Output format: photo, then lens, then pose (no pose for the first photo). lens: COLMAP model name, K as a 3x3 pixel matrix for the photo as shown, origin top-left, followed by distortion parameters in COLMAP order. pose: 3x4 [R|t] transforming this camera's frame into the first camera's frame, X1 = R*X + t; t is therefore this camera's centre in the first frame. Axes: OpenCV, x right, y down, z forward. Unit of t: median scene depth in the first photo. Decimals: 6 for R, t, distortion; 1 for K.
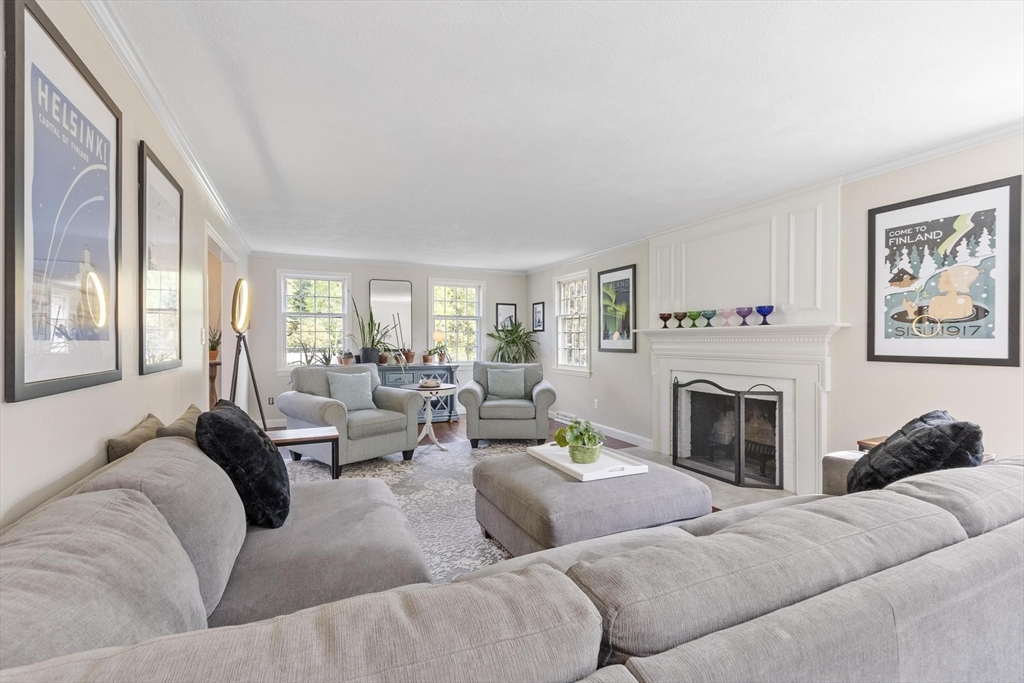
lens RADIAL K [[447.0, 0, 511.7], [0, 447.0, 338.2], [0, 0, 1]] dist [-0.000572, -0.000086]
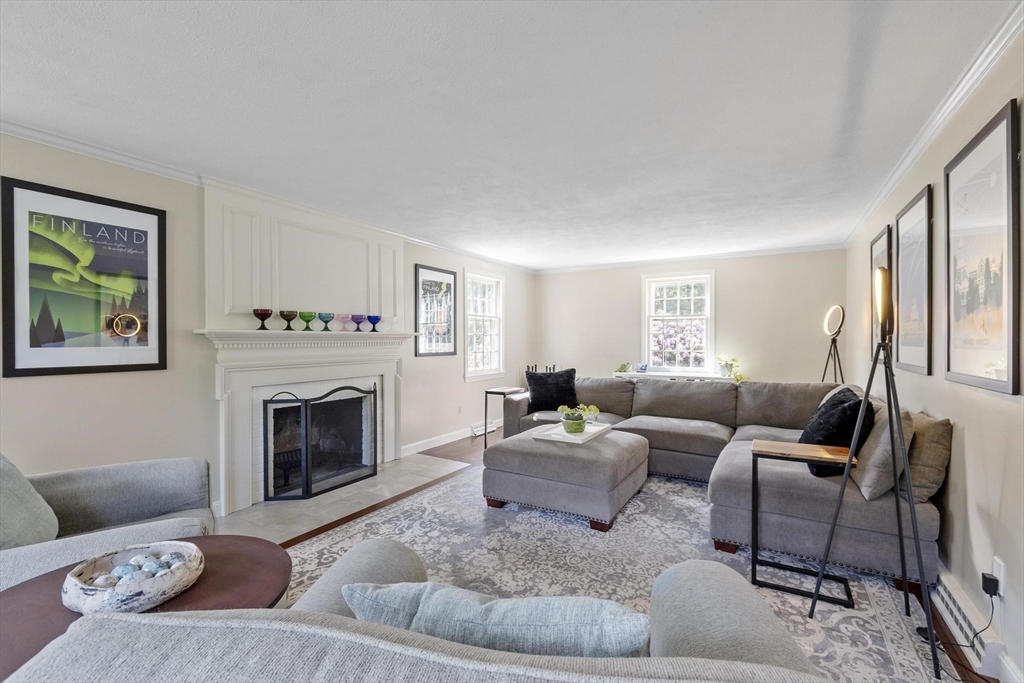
lens RADIAL K [[440.6, 0, 512.8], [0, 440.6, 347.9], [0, 0, 1]] dist [-0.001121, -0.000091]
pose [[-0.559076, -0.001072, 0.829116, -0.522733], [0.009829, 0.999920, 0.007921, 0.006449], [-0.829058, 0.012577, -0.559021, 1.166495]]
